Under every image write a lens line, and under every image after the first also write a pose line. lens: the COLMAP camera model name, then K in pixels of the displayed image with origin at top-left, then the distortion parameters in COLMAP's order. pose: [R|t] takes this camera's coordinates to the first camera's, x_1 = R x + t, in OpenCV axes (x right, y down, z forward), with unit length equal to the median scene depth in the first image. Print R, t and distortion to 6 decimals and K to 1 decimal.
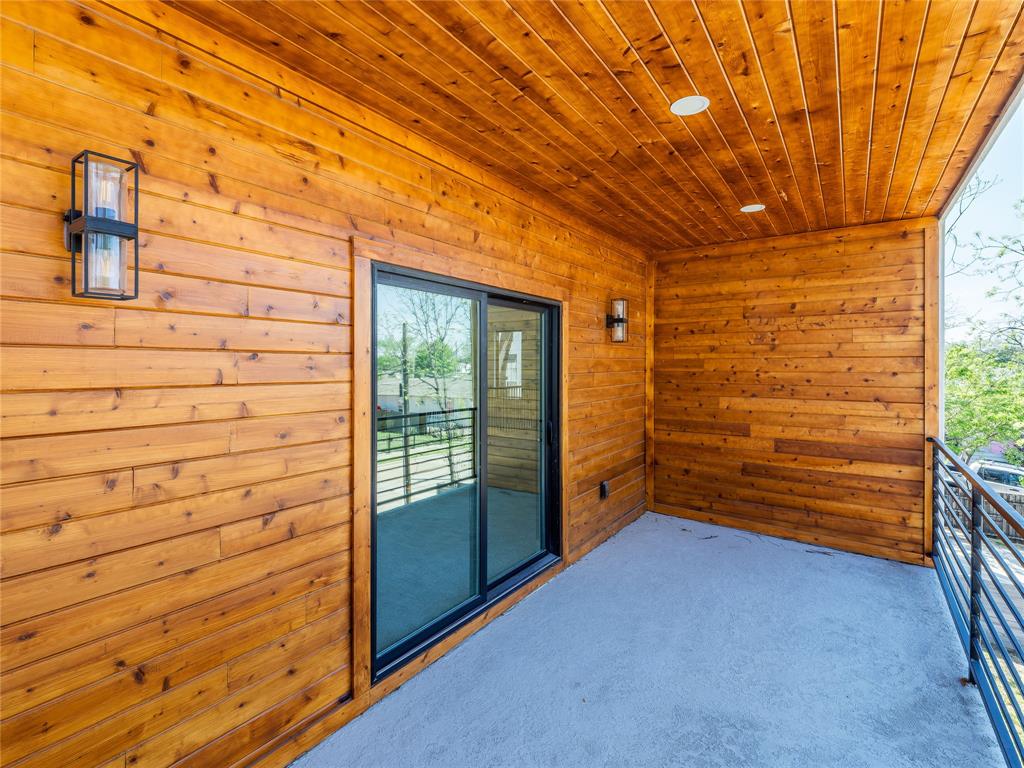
lens RADIAL K [[480.0, 0, 511.8], [0, 480.0, 371.6], [0, 0, 1]] dist [0.000632, -0.000299]
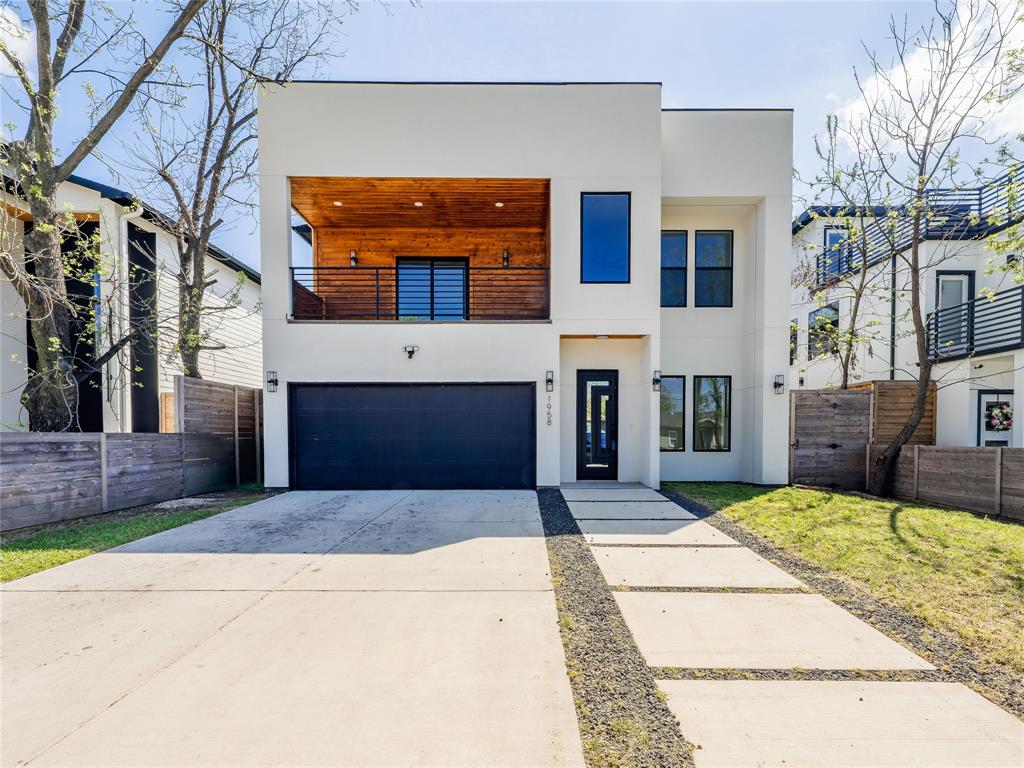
lens RADIAL K [[480.0, 0, 511.8], [0, 480.0, 371.6], [0, 0, 1]] dist [0.000632, -0.000299]
pose [[0.584148, -0.104493, -0.804893, 4.380204], [-0.011794, 0.990481, -0.137147, 1.654188], [0.811562, 0.089607, 0.577355, -0.800476]]
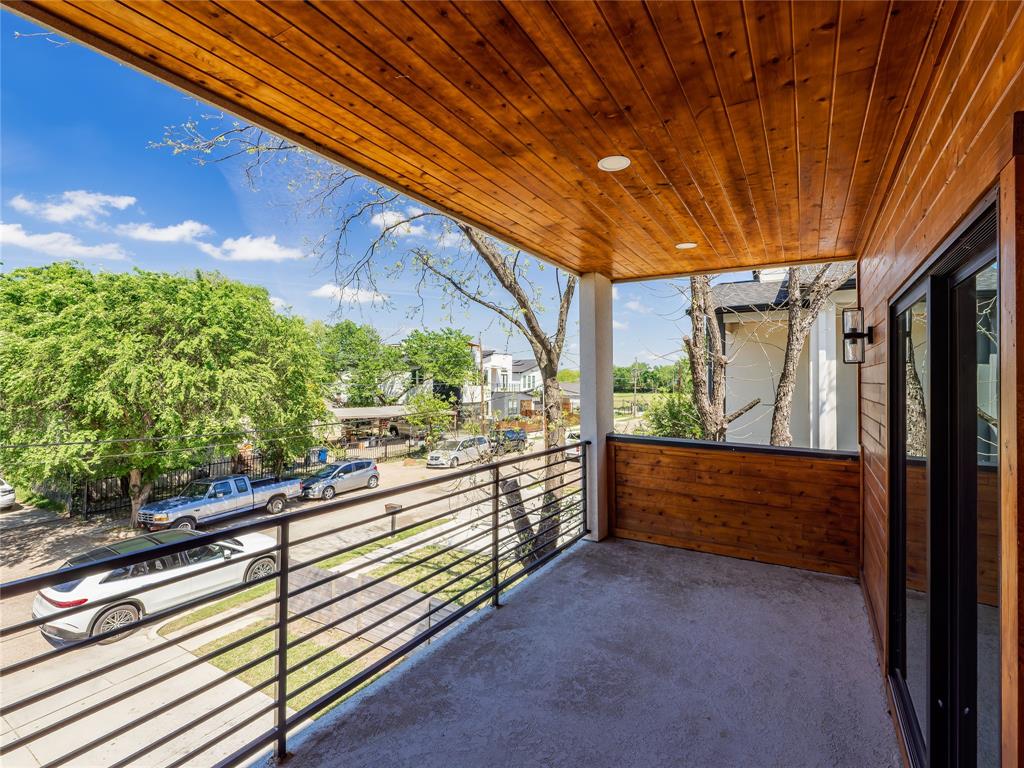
lens RADIAL K [[480.0, 0, 511.8], [0, 480.0, 371.6], [0, 0, 1]] dist [0.000632, -0.000299]
pose [[-0.997305, -0.011962, -0.072385, 0.671494], [-0.010952, 0.999837, -0.014340, -0.035463], [0.072544, -0.013509, -0.997274, 2.061022]]
